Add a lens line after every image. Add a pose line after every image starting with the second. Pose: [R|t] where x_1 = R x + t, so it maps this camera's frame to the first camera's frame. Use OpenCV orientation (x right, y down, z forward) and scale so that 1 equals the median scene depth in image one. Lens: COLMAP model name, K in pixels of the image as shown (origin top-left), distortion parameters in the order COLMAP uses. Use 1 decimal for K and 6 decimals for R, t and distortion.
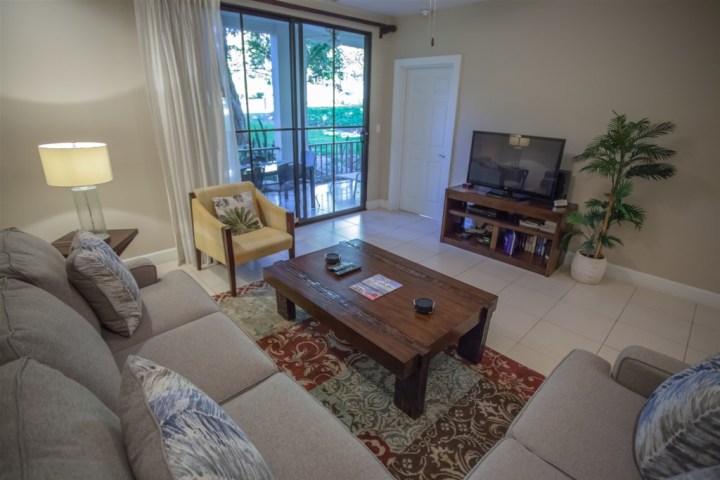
lens RADIAL K [[350.9, 0, 358.0], [0, 350.9, 235.7], [0, 0, 1]] dist [-0.050488, 0.001867]
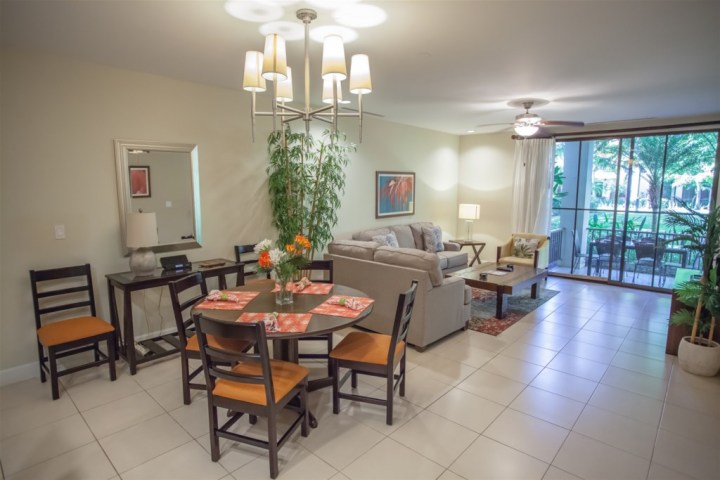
lens RADIAL K [[391.7, 0, 360.0], [0, 391.7, 240.0], [0, 0, 1]] dist [-0.042251, 0.001196]
pose [[0.075050, 0.108944, -0.991211, 2.211097], [-0.352352, 0.932789, 0.075845, 0.065086], [0.932853, 0.343563, 0.108392, -0.074616]]
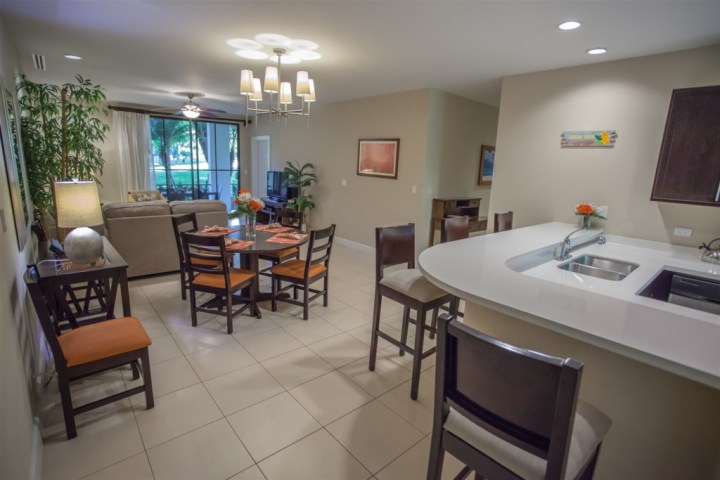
lens RADIAL K [[350.9, 0, 358.0], [0, 350.9, 235.7], [0, 0, 1]] dist [-0.050488, 0.001867]
pose [[0.999186, 0.026161, -0.030706, 1.554240], [-0.030809, 0.986271, -0.162233, 0.673609], [0.026040, 0.163047, 0.986275, -1.643509]]
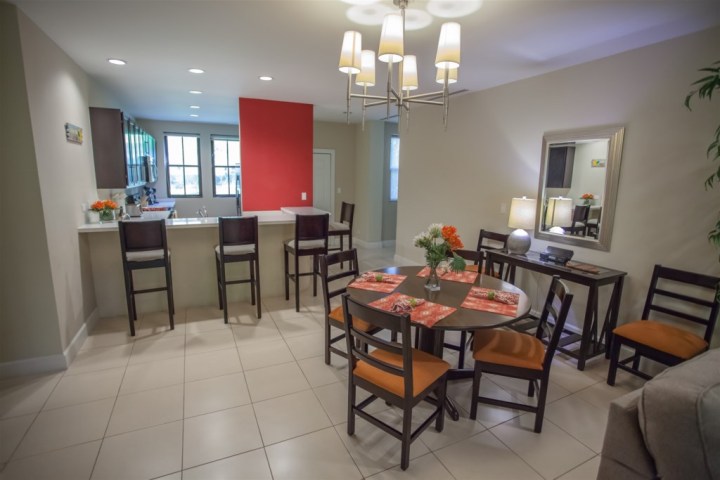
lens RADIAL K [[350.9, 0, 358.0], [0, 350.9, 235.7], [0, 0, 1]] dist [-0.050488, 0.001867]
pose [[-0.950801, -0.099610, 0.293352, 0.941269], [0.063647, 0.863896, 0.499632, -0.278053], [-0.303194, 0.493722, -0.815053, 0.780515]]
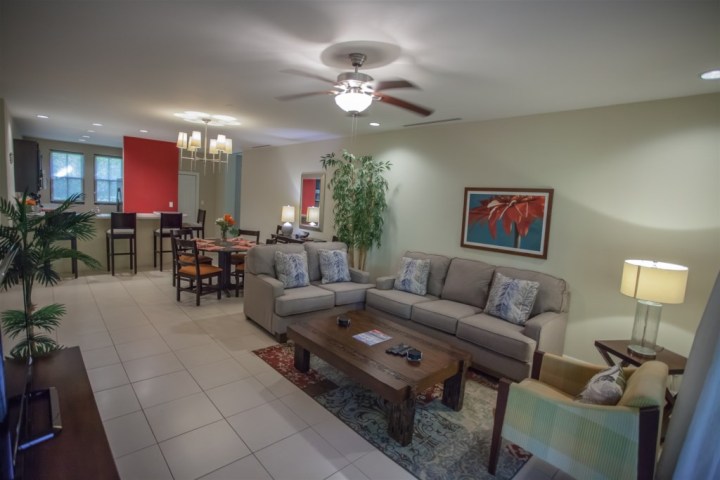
lens RADIAL K [[350.9, 0, 358.0], [0, 350.9, 235.7], [0, 0, 1]] dist [-0.050488, 0.001867]
pose [[-0.995708, -0.092544, 0.001166, 0.136610], [-0.082193, 0.889979, 0.448532, -0.756821], [-0.042547, 0.446511, -0.893766, 1.939401]]
